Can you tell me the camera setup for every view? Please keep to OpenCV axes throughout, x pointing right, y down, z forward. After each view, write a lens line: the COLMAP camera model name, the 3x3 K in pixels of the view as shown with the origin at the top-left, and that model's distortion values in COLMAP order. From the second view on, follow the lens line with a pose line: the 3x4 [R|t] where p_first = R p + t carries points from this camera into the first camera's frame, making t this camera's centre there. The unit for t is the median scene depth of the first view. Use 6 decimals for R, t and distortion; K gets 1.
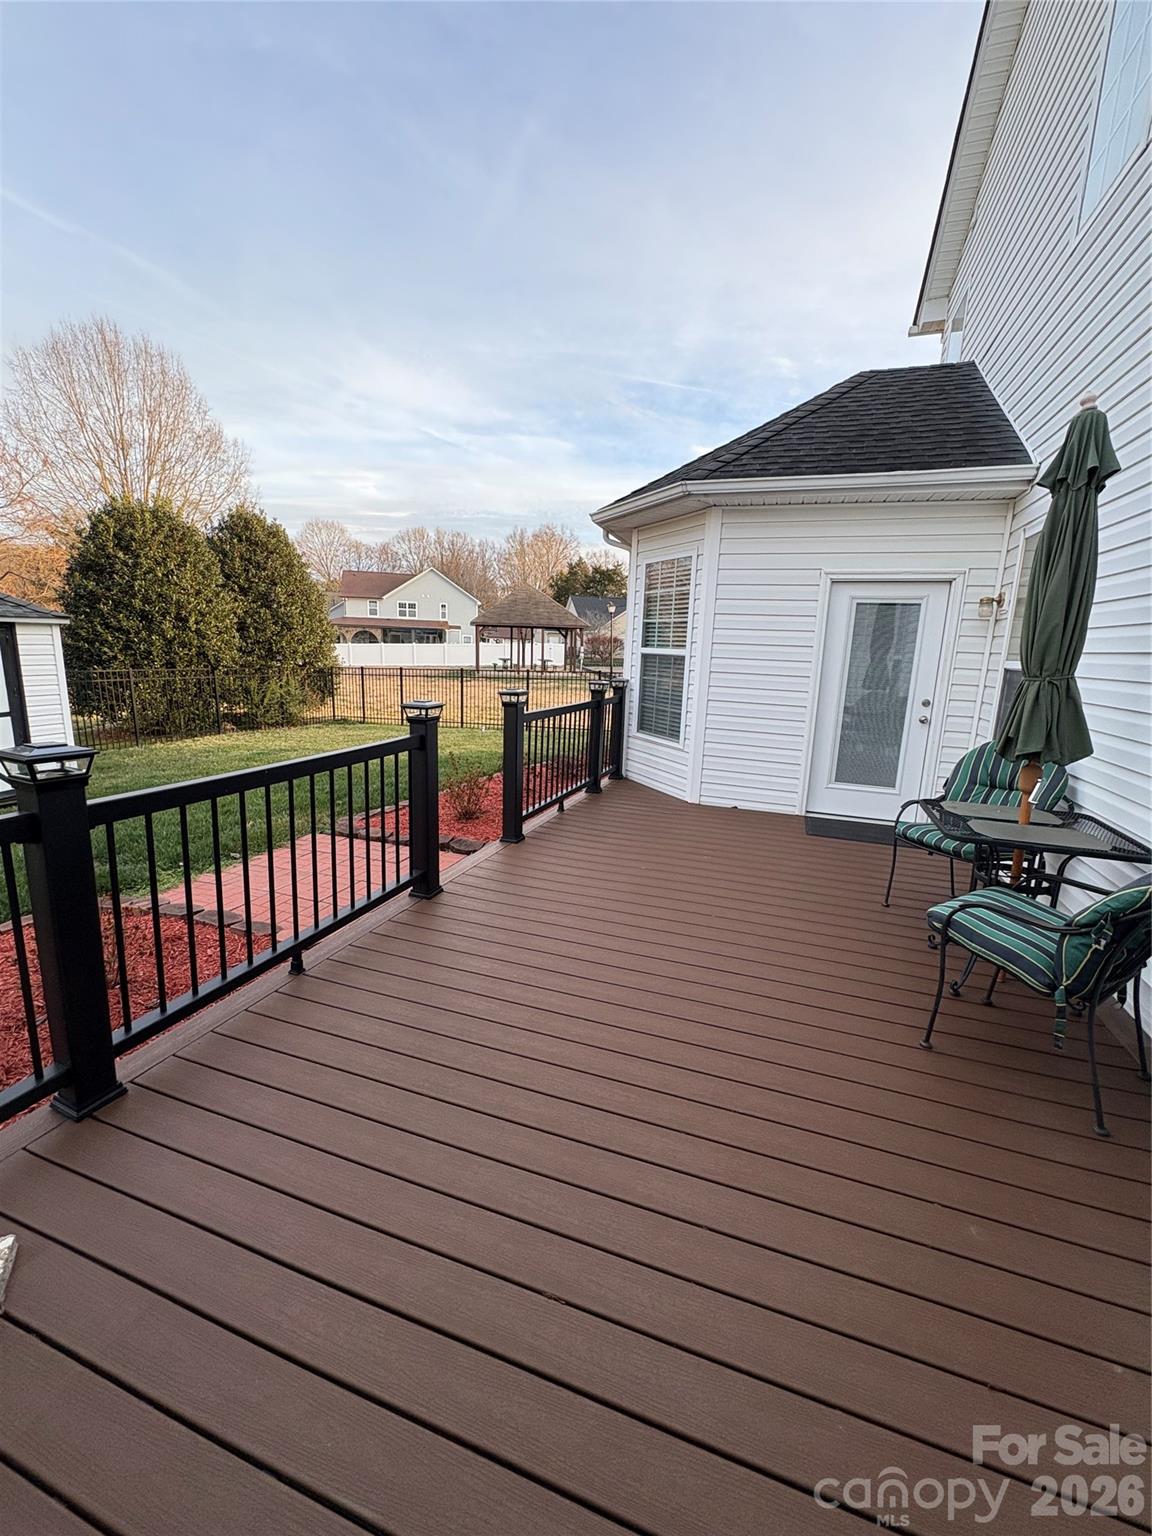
lens RADIAL K [[611.7, 0, 576.0], [0, 611.7, 768.0], [0, 0, 1]] dist [0.000747, -0.000109]
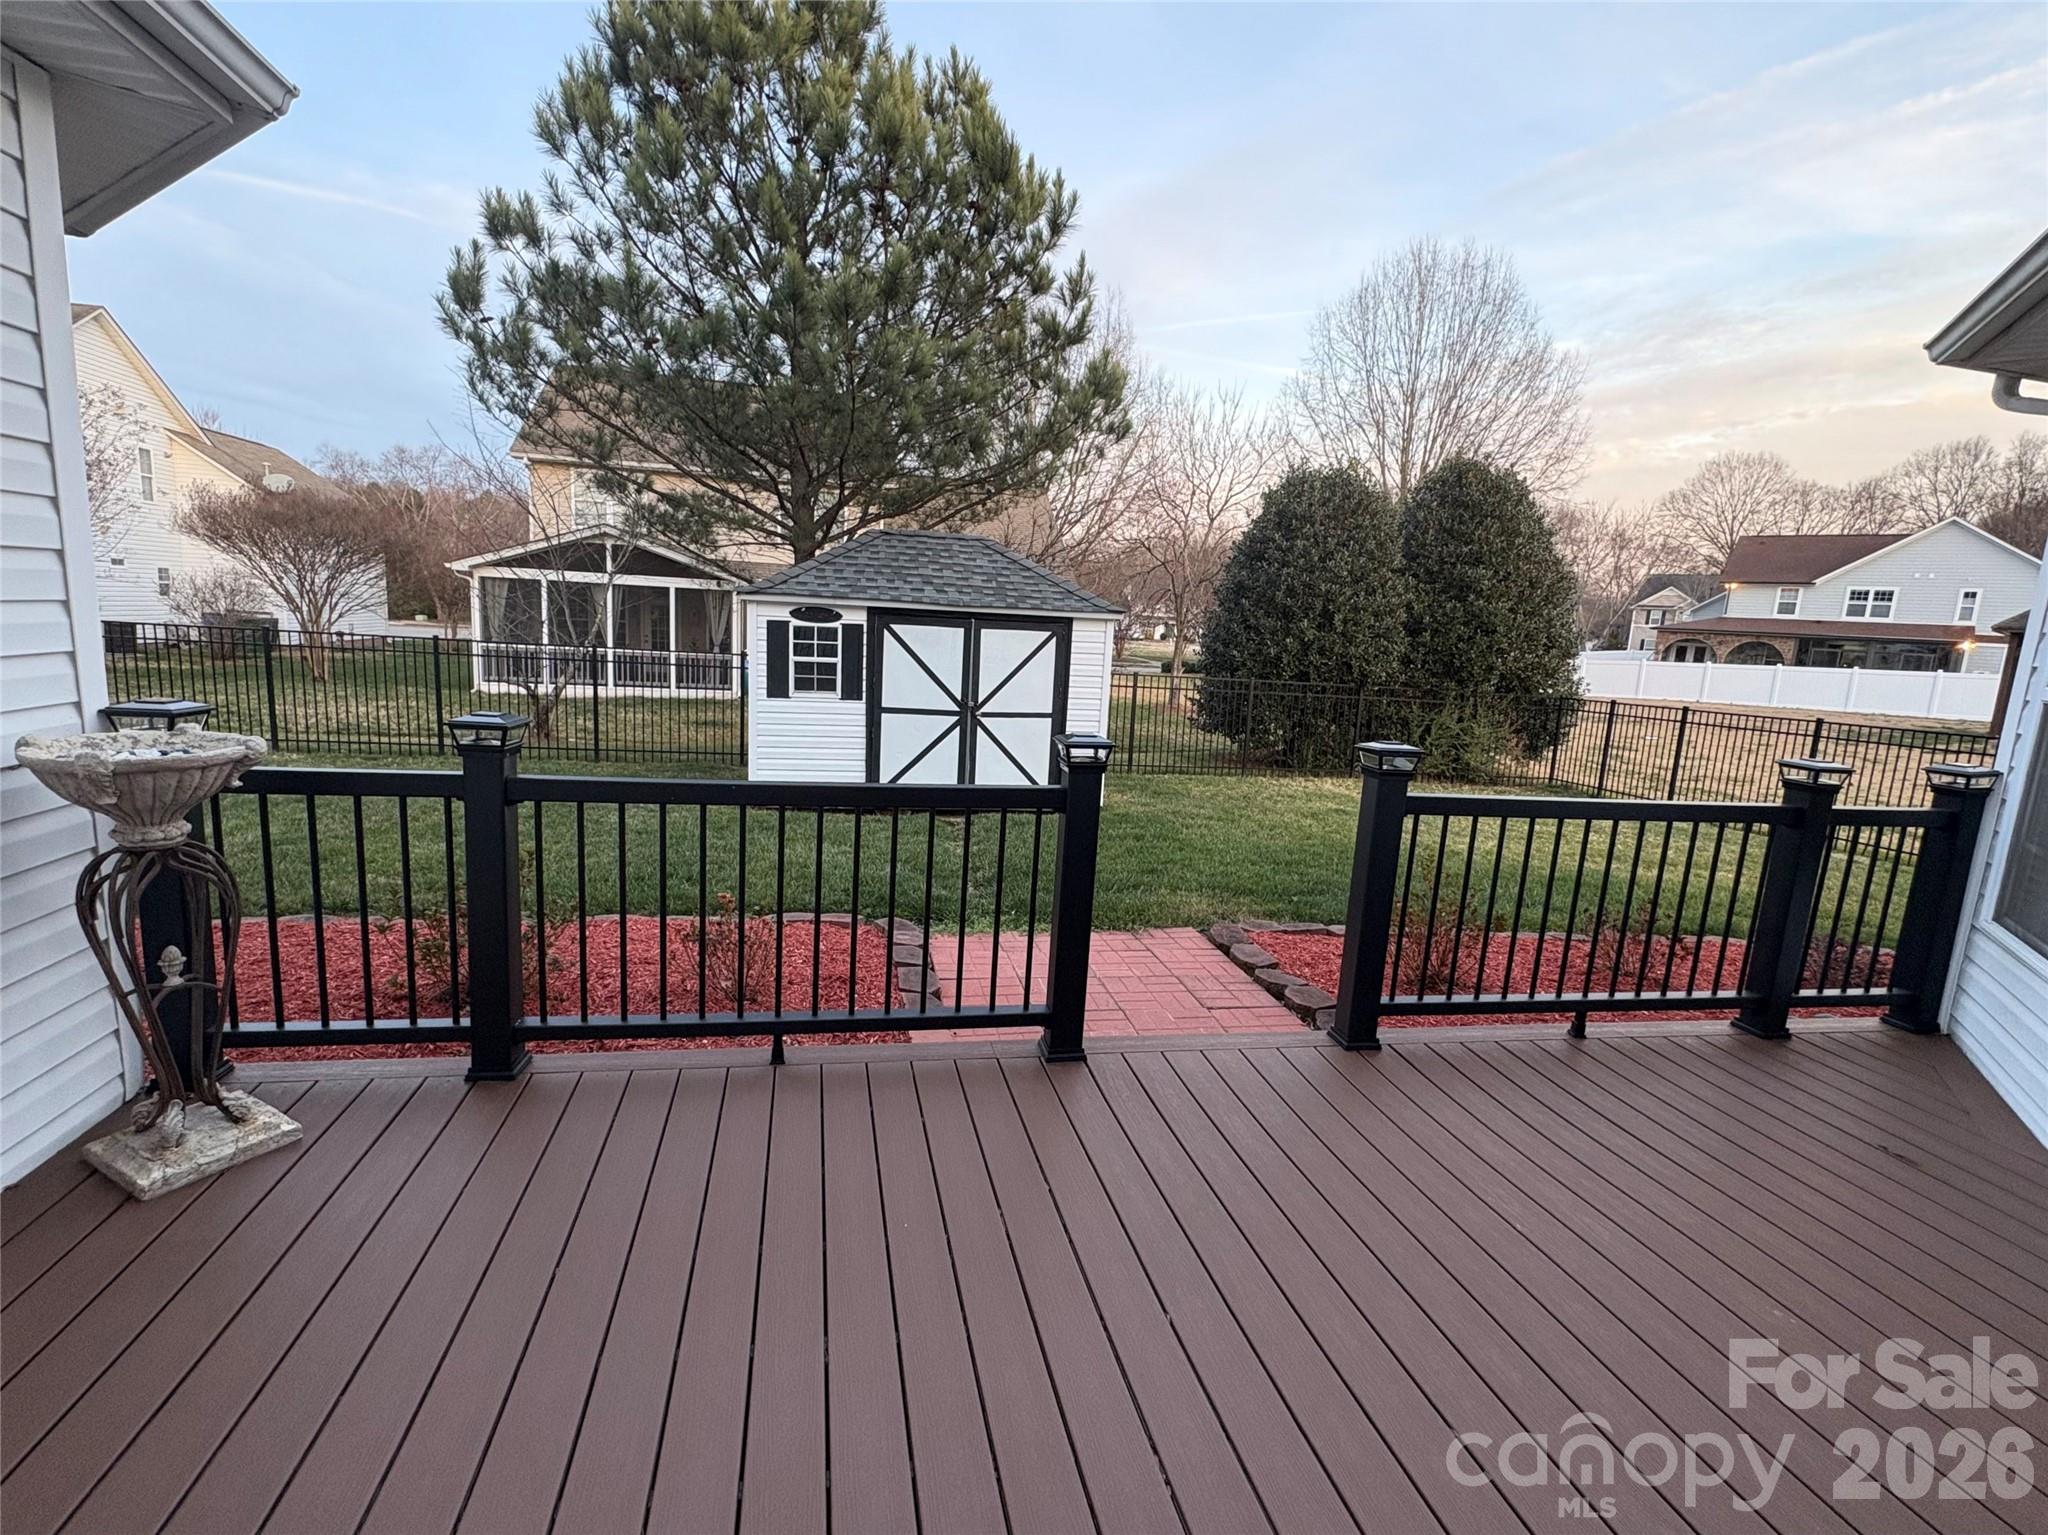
lens RADIAL K [[926.2, 0, 1024.0], [0, 926.2, 767.5], [0, 0, 1]] dist [0.002118, 0.000199]
pose [[0.521747, 0.136545, -0.842102, 0.111147], [-0.205555, 0.978147, 0.031248, -0.021259], [0.827966, 0.156795, 0.538413, 0.104838]]
